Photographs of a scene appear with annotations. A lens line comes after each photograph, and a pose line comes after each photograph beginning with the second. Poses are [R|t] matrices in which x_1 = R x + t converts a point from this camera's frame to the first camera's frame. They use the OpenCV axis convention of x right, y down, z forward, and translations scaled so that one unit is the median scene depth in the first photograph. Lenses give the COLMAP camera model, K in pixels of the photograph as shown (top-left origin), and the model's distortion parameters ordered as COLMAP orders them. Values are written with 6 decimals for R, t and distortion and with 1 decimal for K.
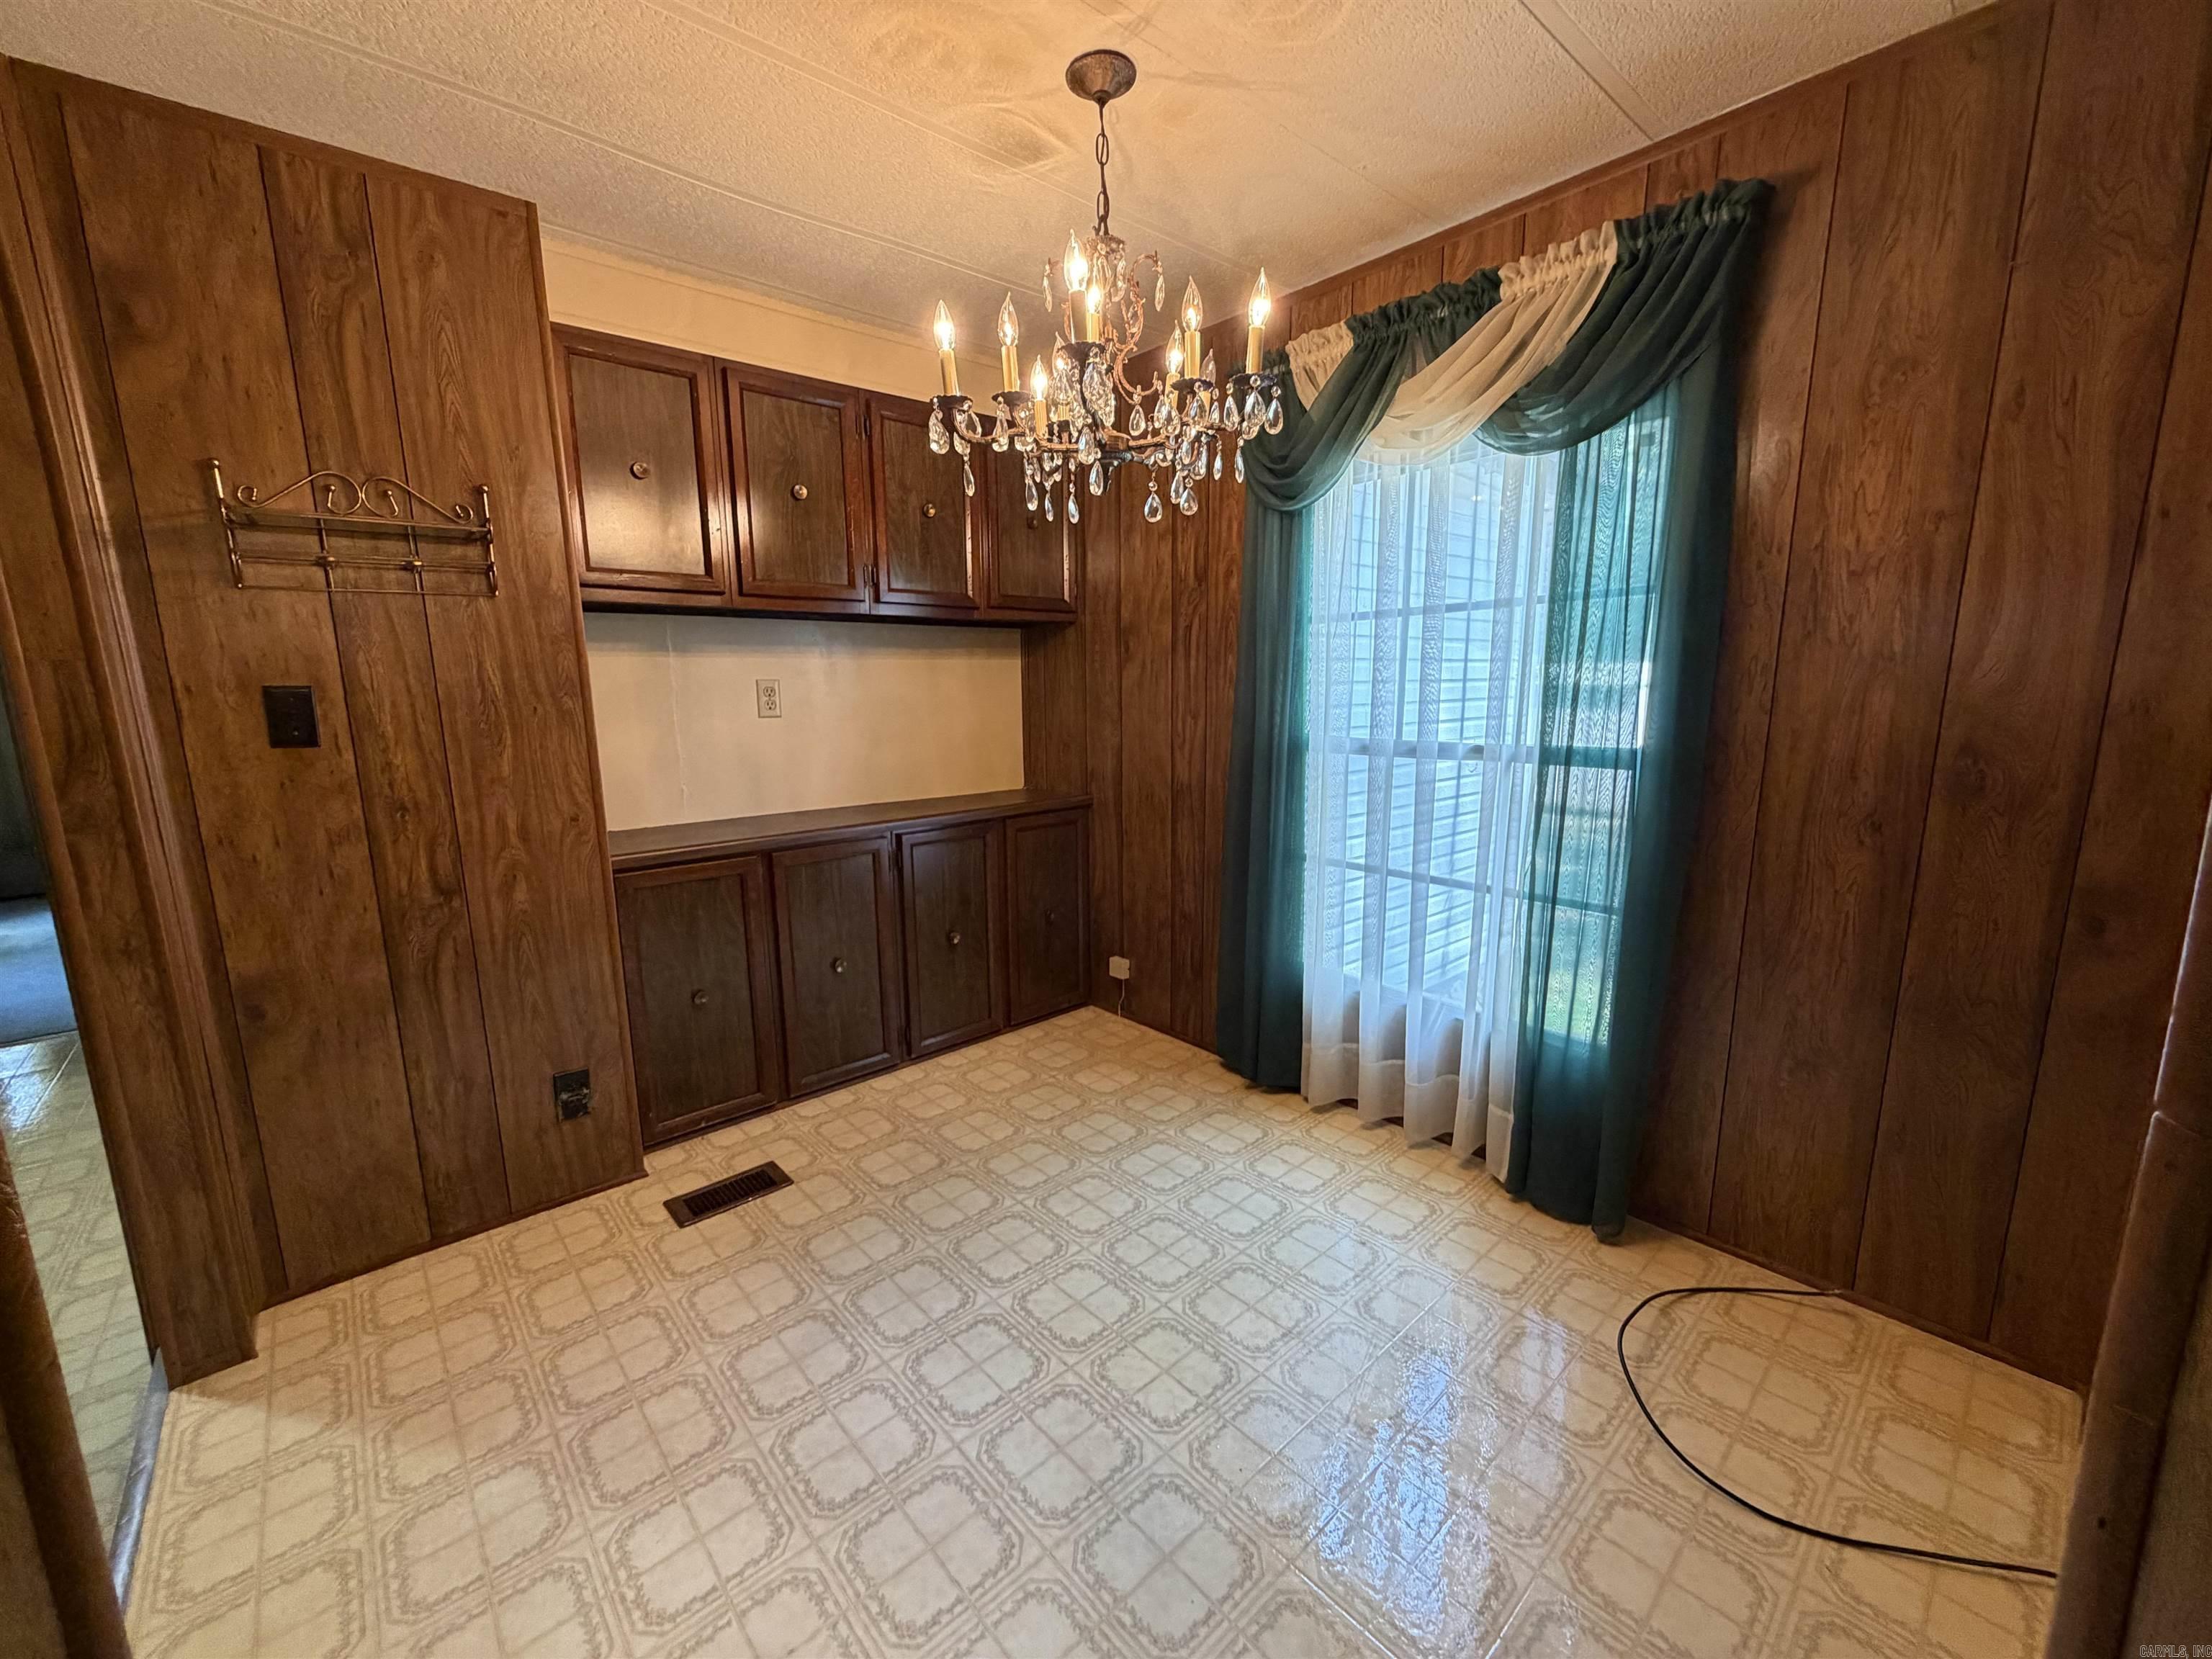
lens RADIAL K [[882.2, 0, 1101.3], [0, 882.2, 832.1], [0, 0, 1]] dist [-0.000742, -0.000436]
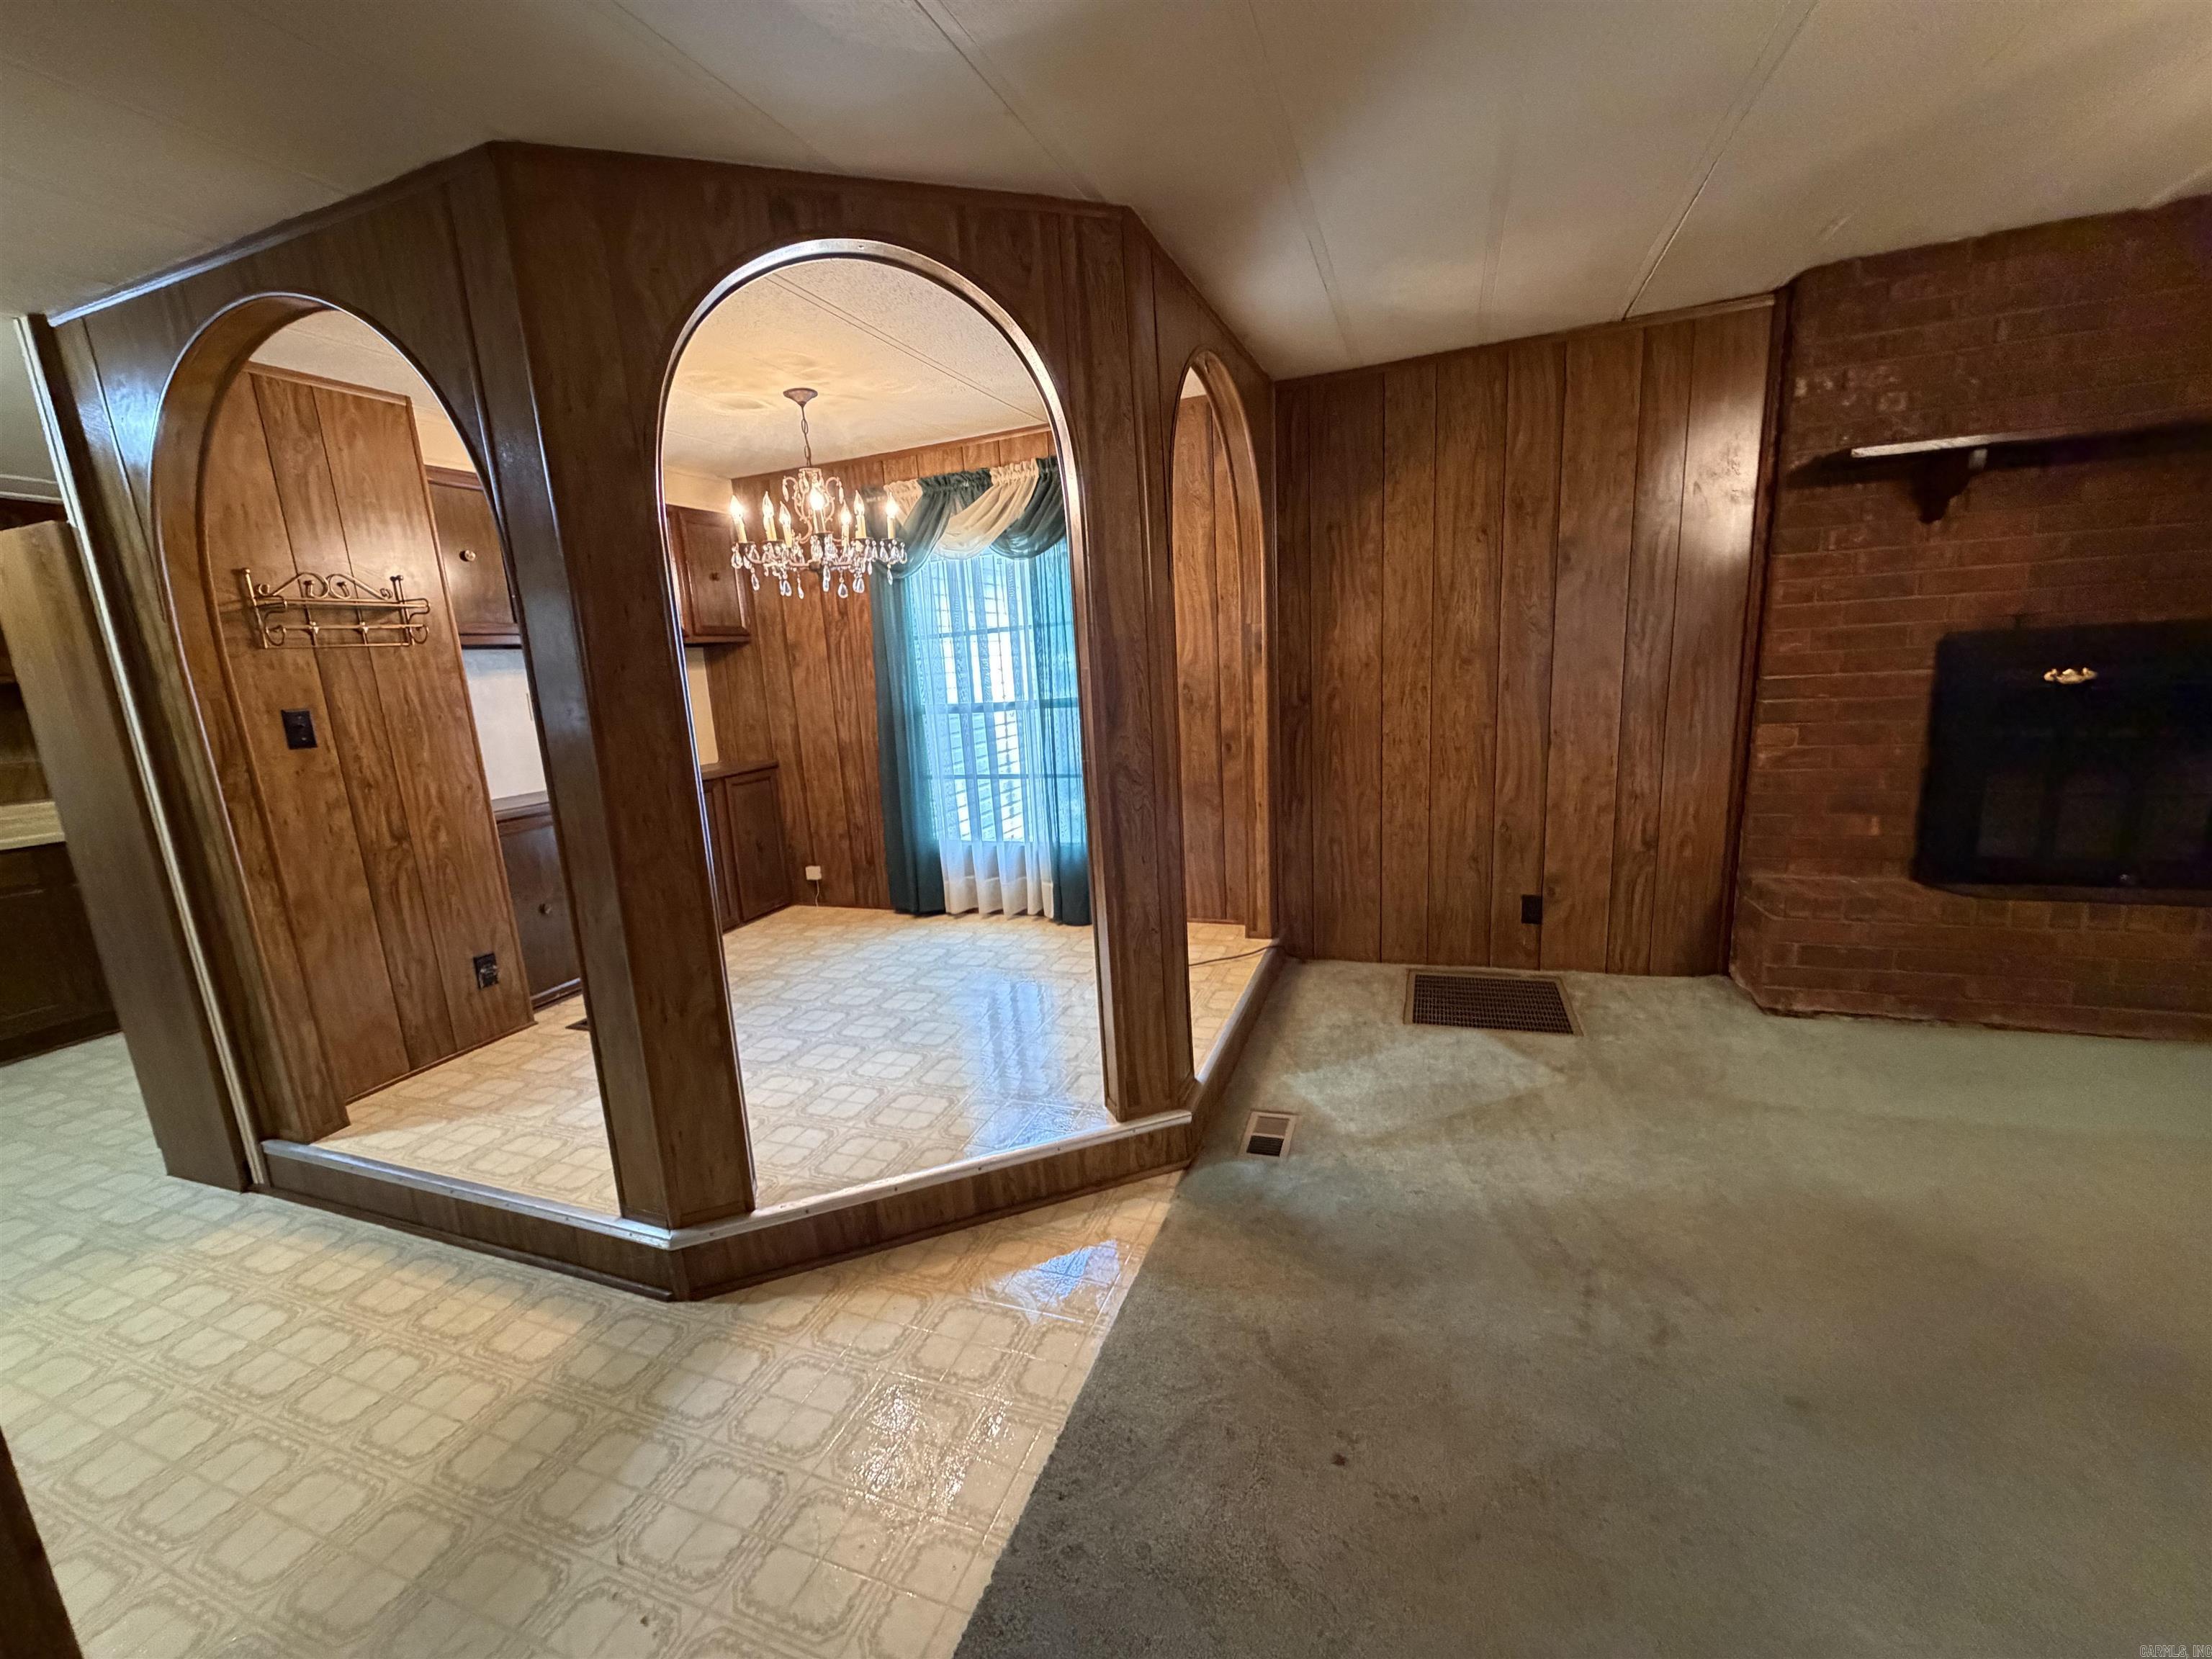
lens RADIAL K [[882.2, 0, 1099.2], [0, 882.2, 832.8], [0, 0, 1]] dist [-0.000742, -0.000436]
pose [[0.887951, -0.130385, 0.441069, -0.321614], [0.126831, 0.991208, 0.037680, 0.148934], [-0.442105, 0.022483, 0.896682, -0.885178]]
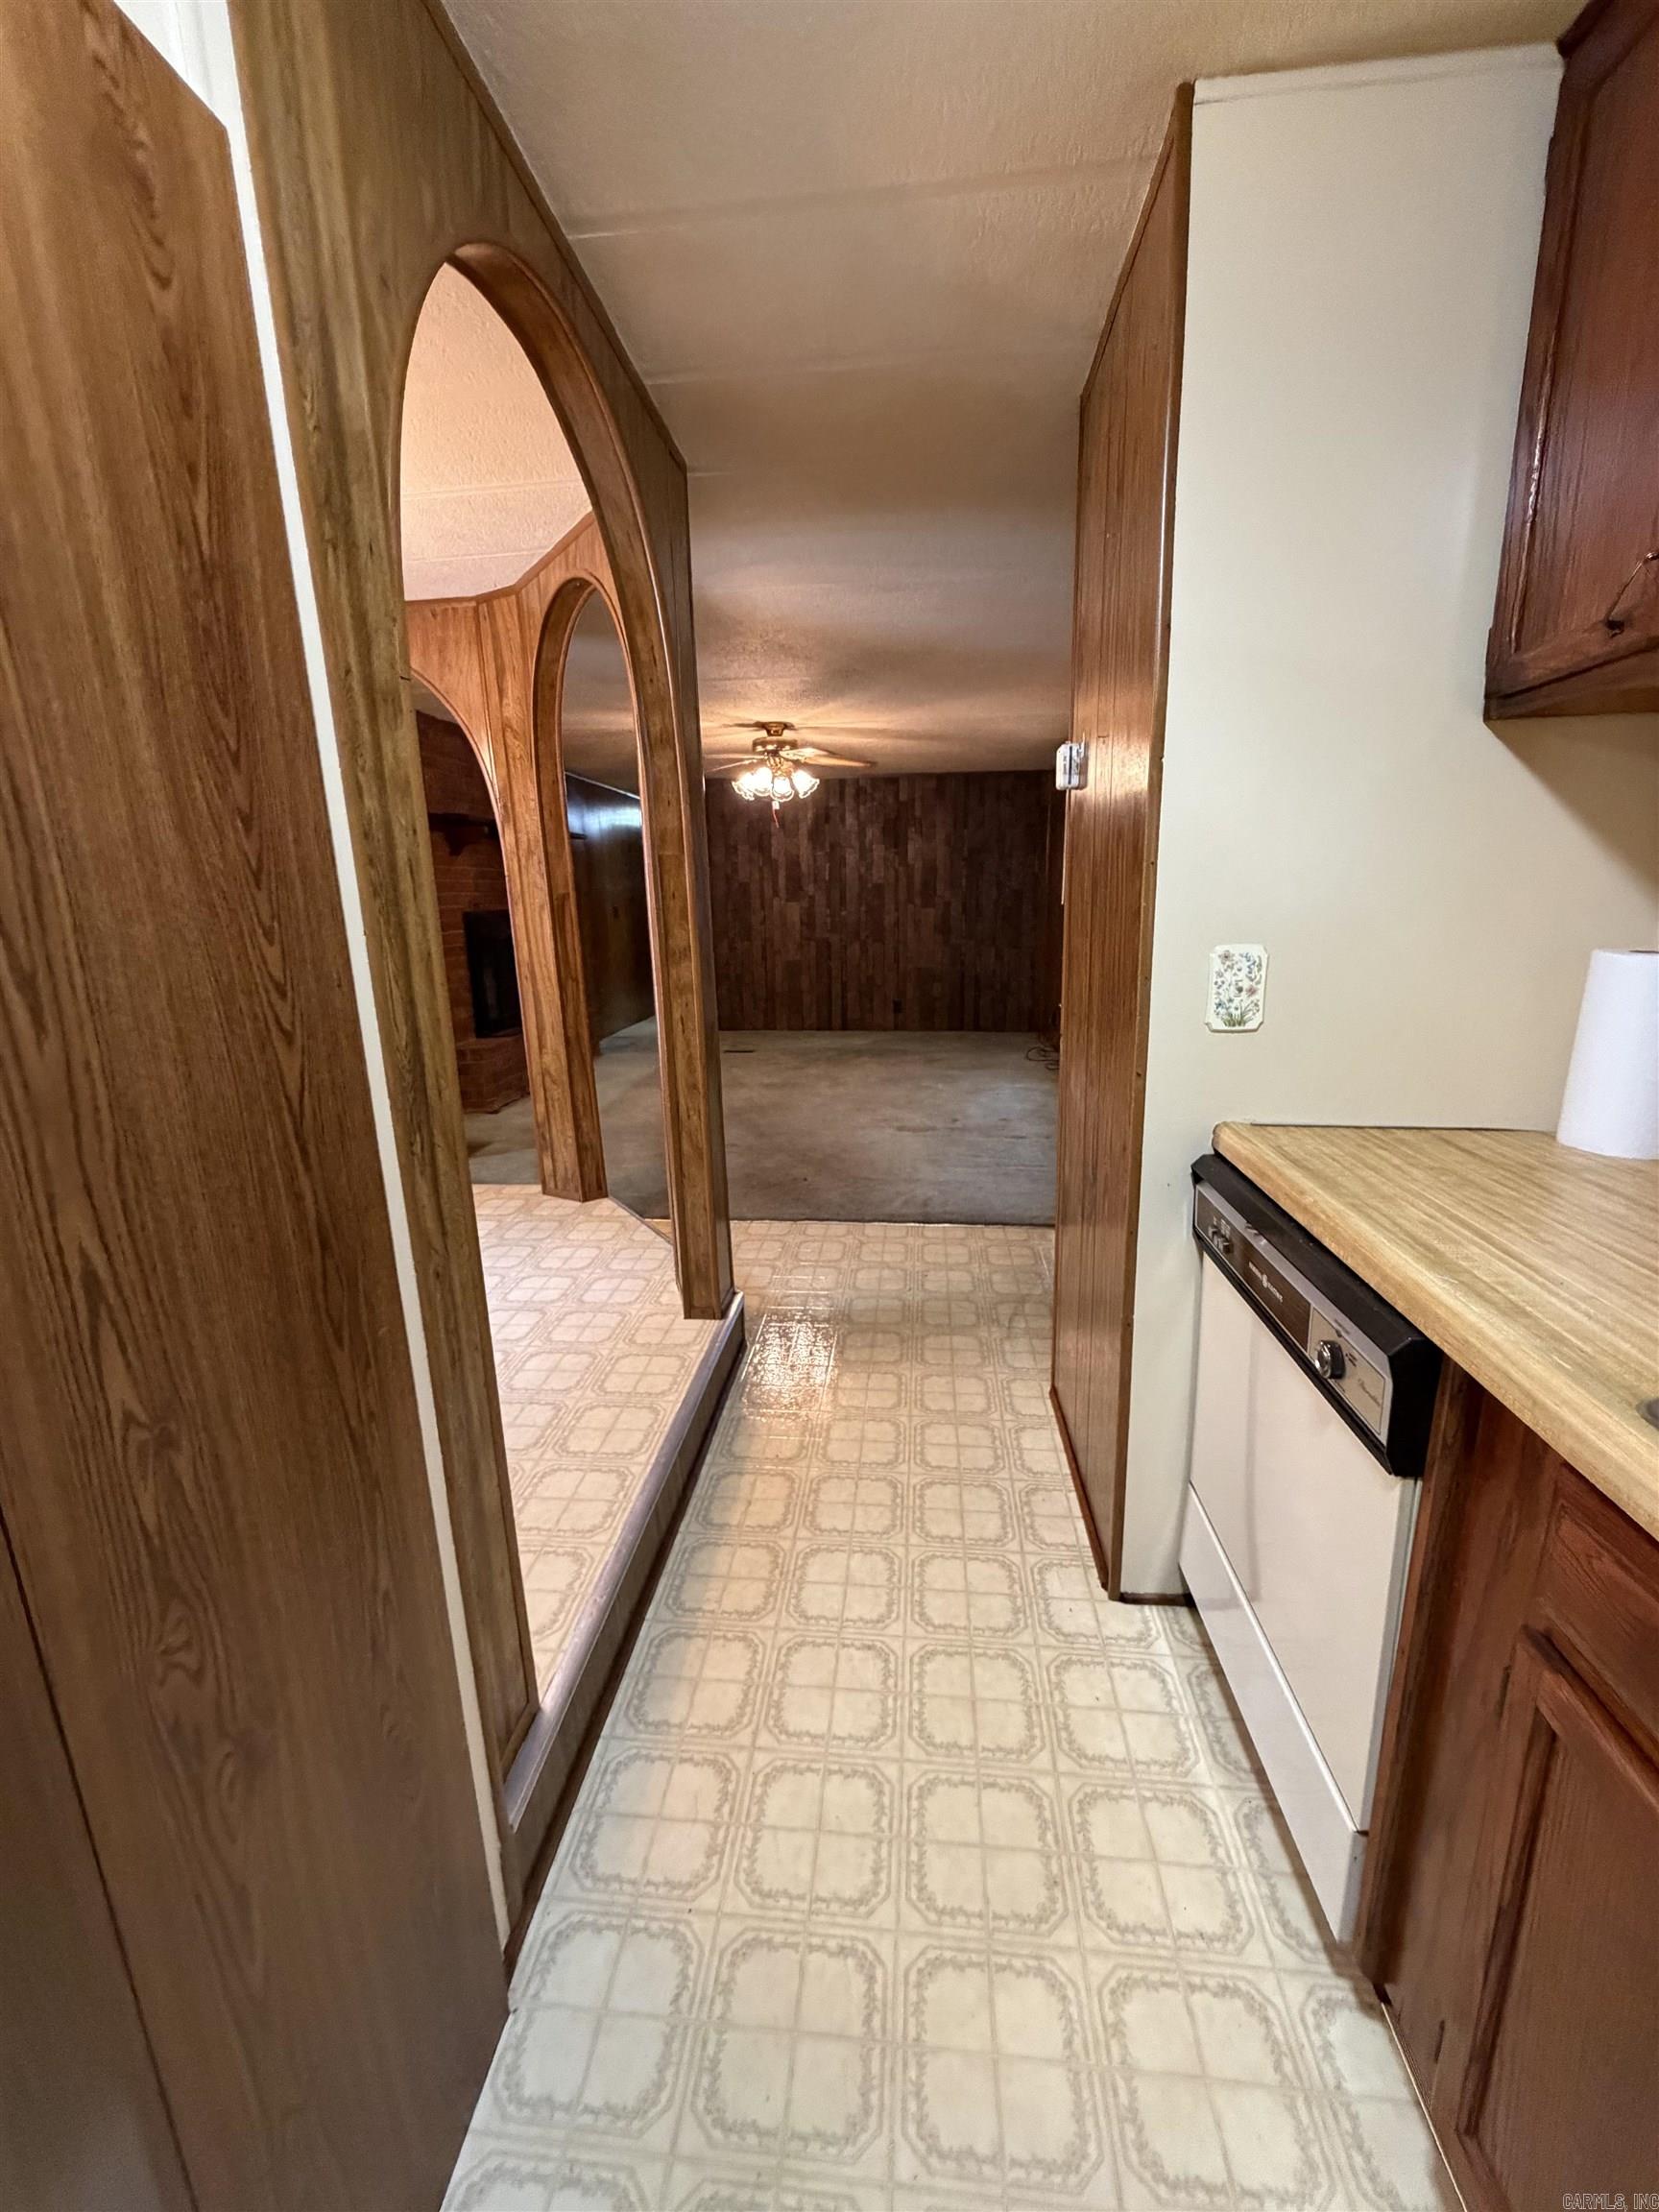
lens RADIAL K [[882.2, 0, 826.8], [0, 882.2, 1091.2], [0, 0, 1]] dist [-0.000742, -0.000436]
pose [[-0.671476, -0.127156, 0.730035, -2.329070], [0.166294, 0.934184, 0.315668, -0.332536], [-0.722126, 0.333364, -0.606137, 2.350643]]
